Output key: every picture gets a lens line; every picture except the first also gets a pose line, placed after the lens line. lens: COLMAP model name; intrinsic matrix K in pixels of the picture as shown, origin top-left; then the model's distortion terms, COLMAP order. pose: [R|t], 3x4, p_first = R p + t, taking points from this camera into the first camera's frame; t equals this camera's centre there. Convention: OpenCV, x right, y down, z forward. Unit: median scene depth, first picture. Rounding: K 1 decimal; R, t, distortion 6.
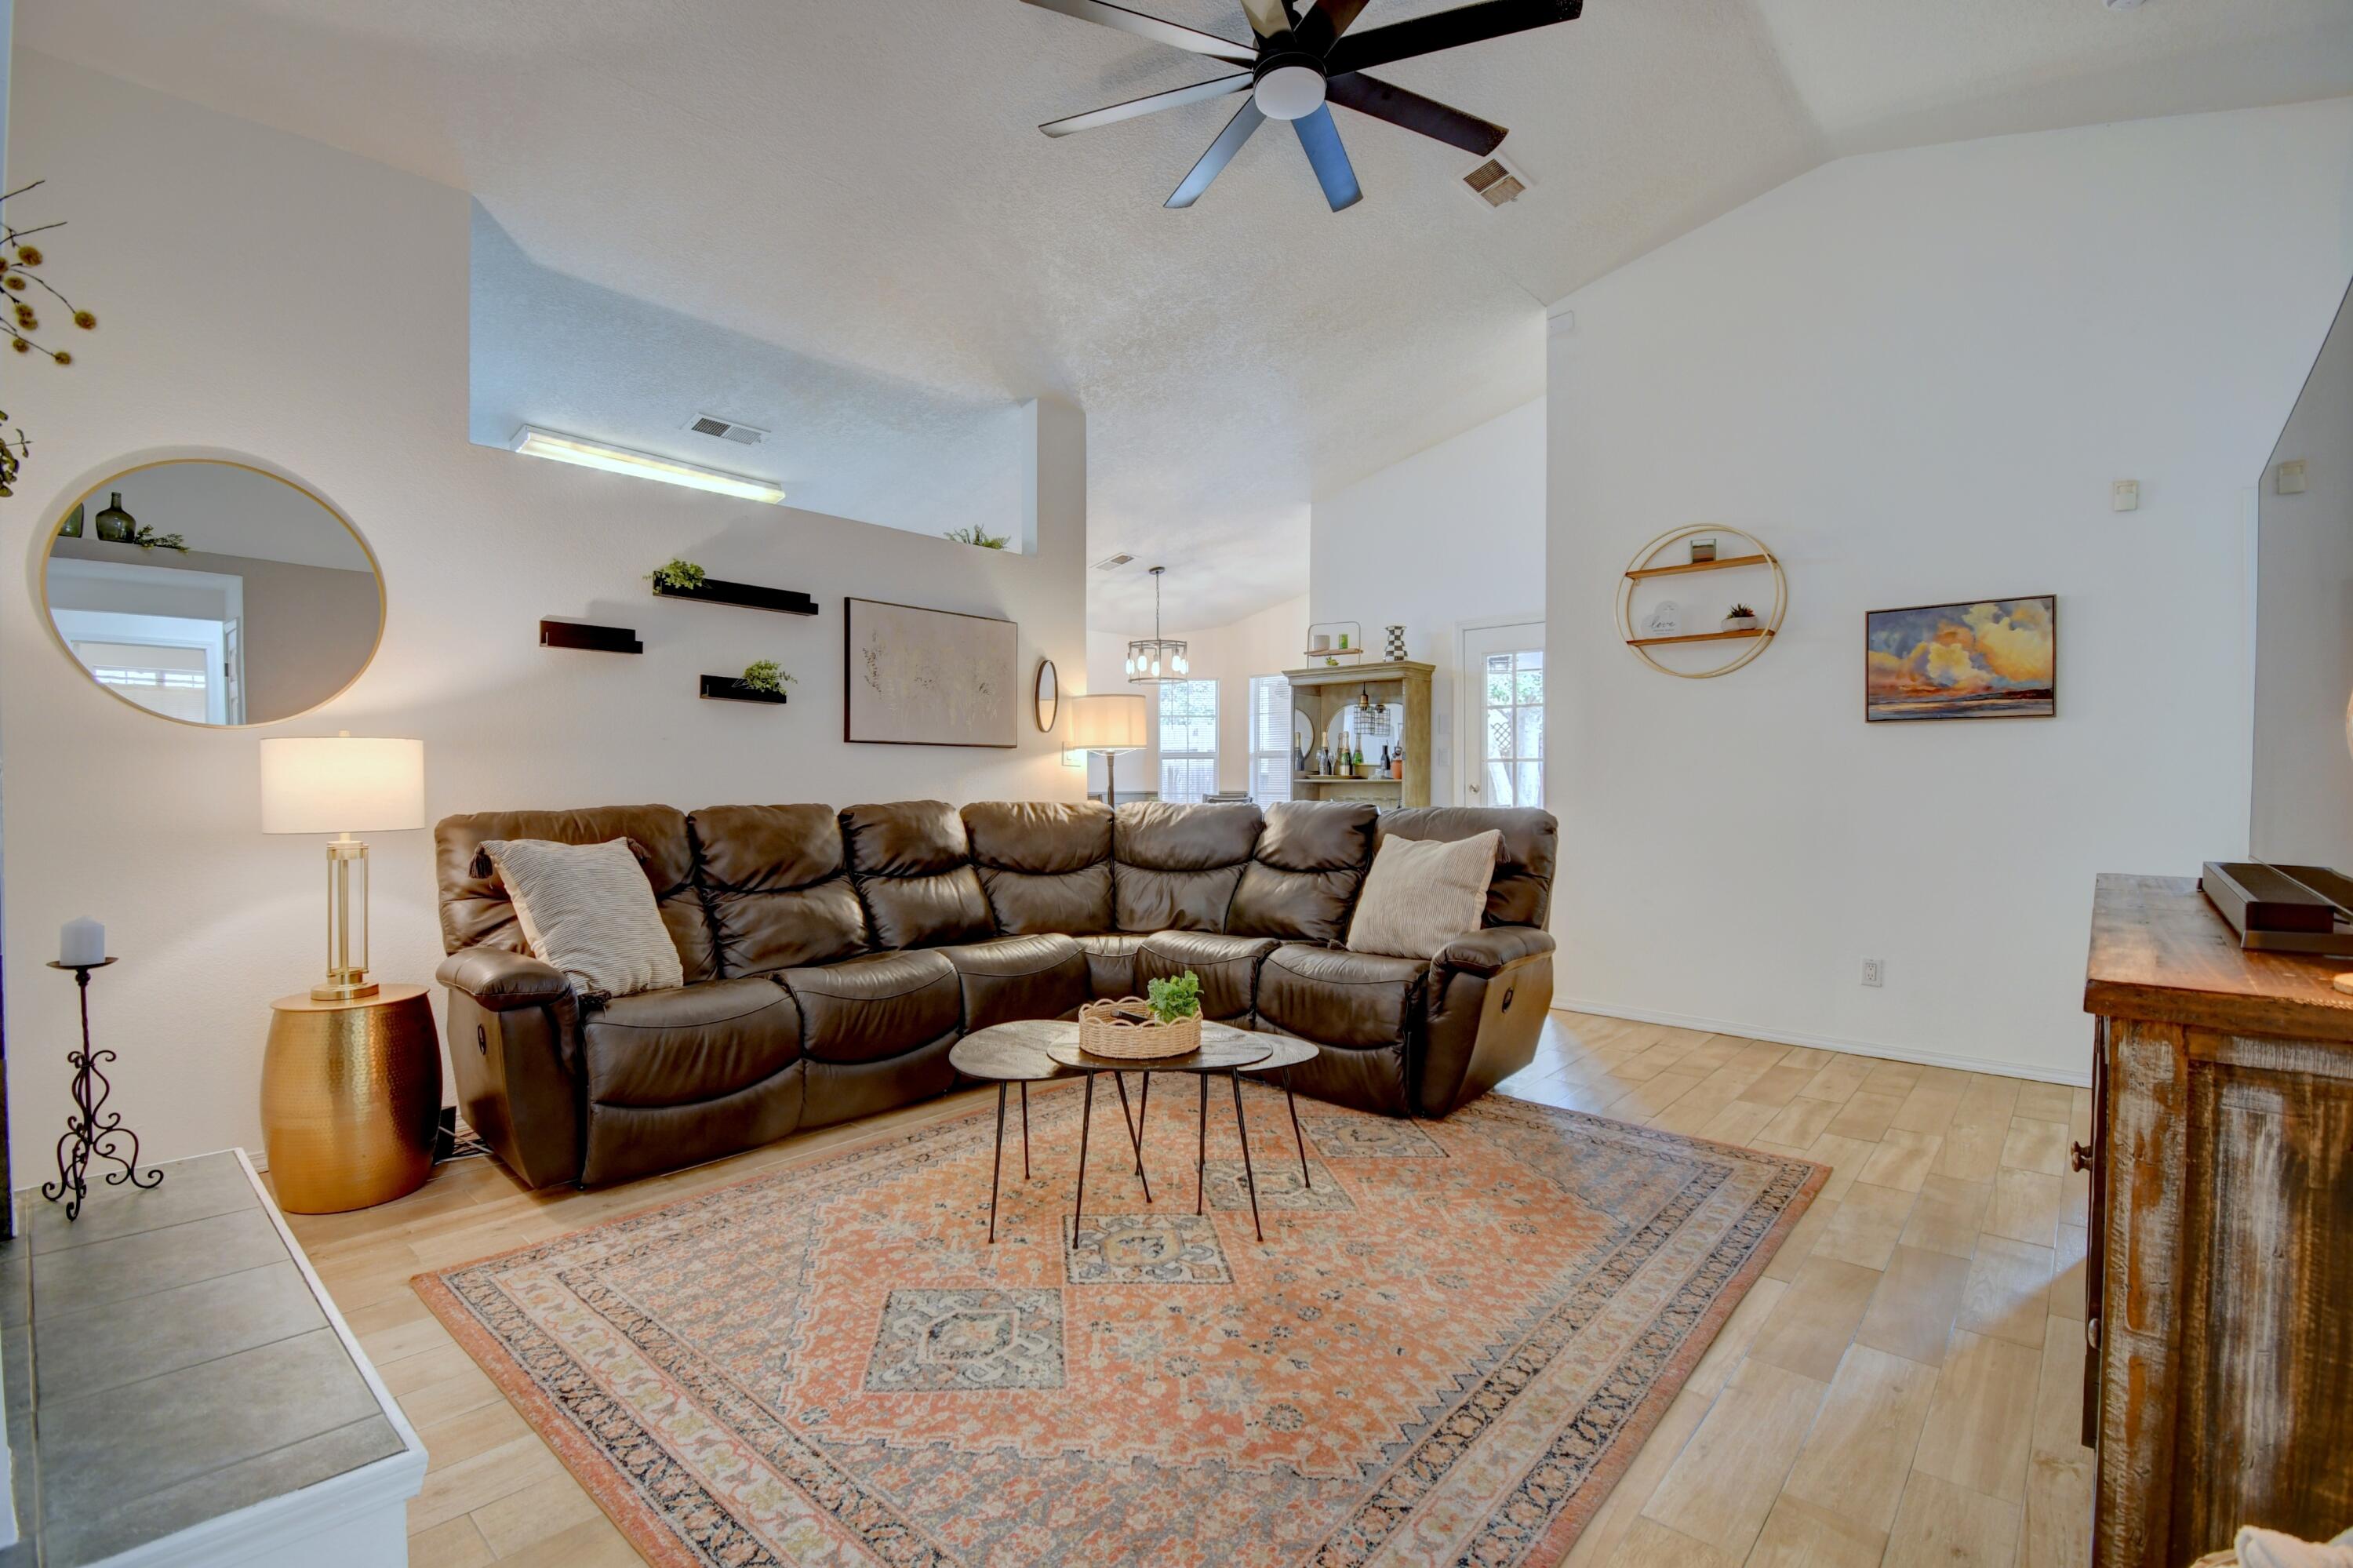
lens RADIAL K [[1061.0, 0, 1178.5], [0, 1061.0, 792.2], [0, 0, 1]] dist [0.009852, -0.001150]
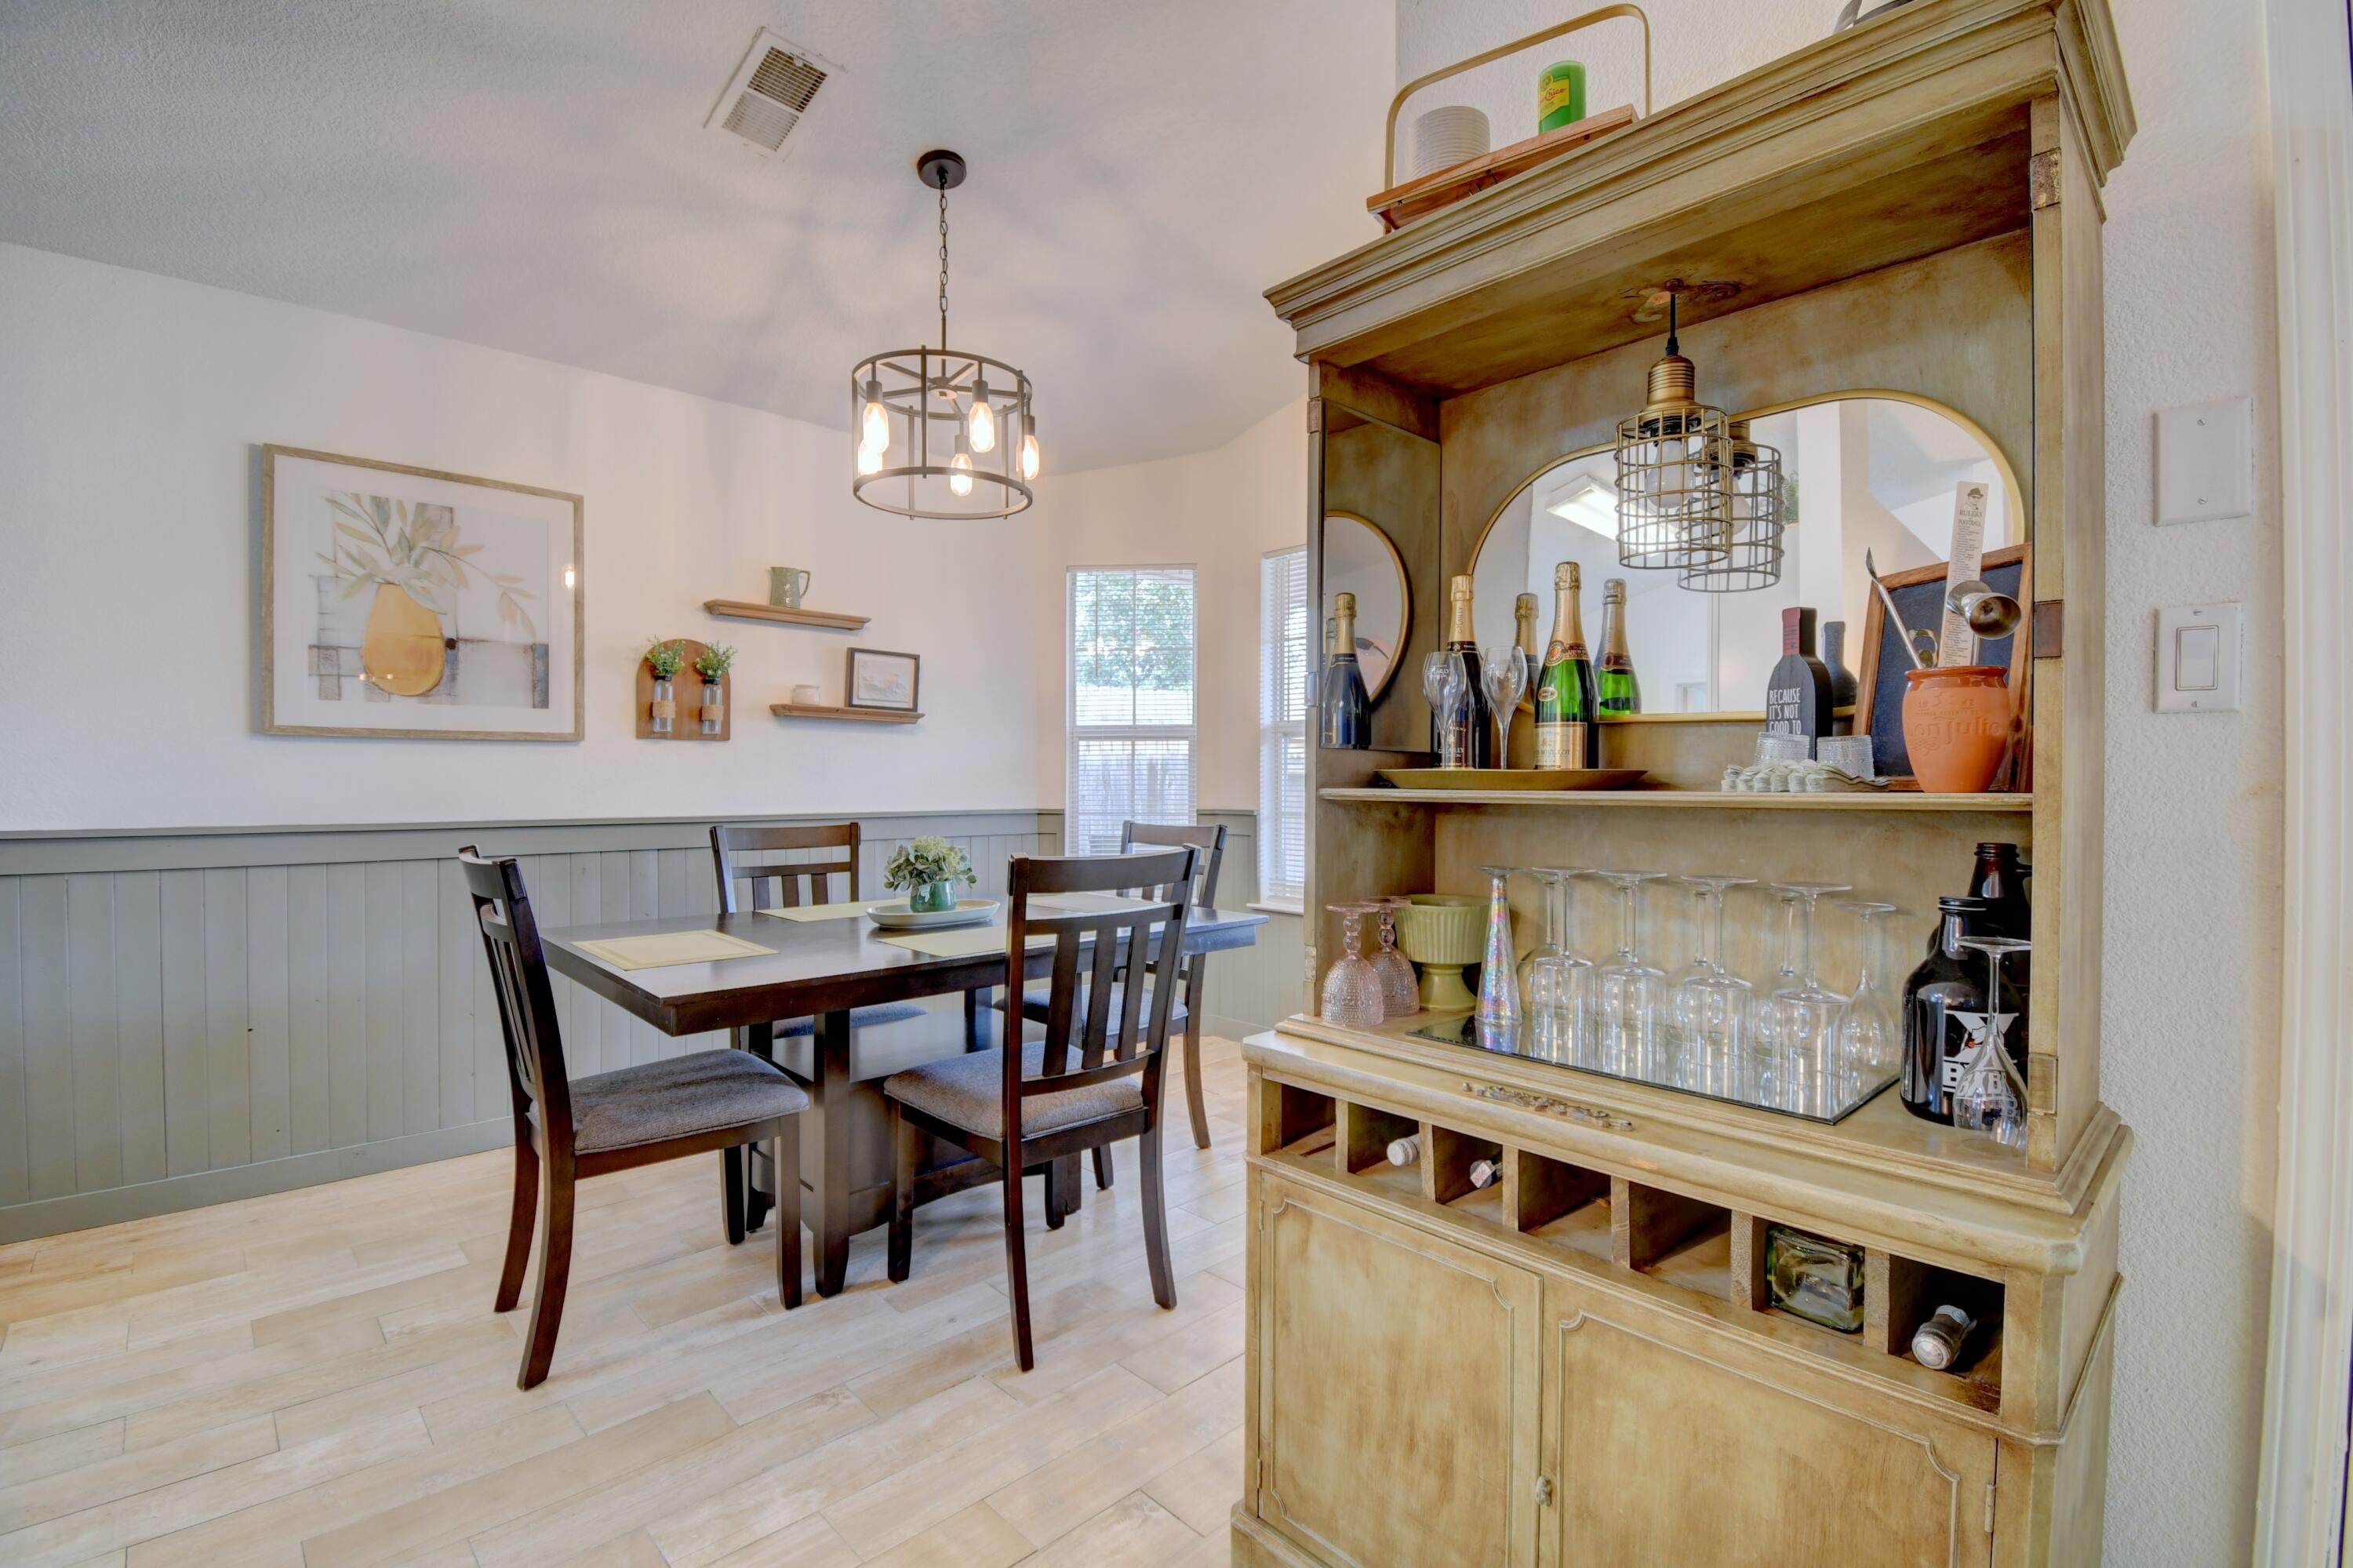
lens RADIAL K [[1061.0, 0, 1175.4], [0, 1061.0, 789.5], [0, 0, 1]] dist [0.009852, -0.001150]
pose [[0.996219, 0.003447, -0.086808, 0.108713], [-0.003938, 0.999977, -0.005485, -0.011668], [0.086787, 0.005806, 0.996210, 0.862731]]
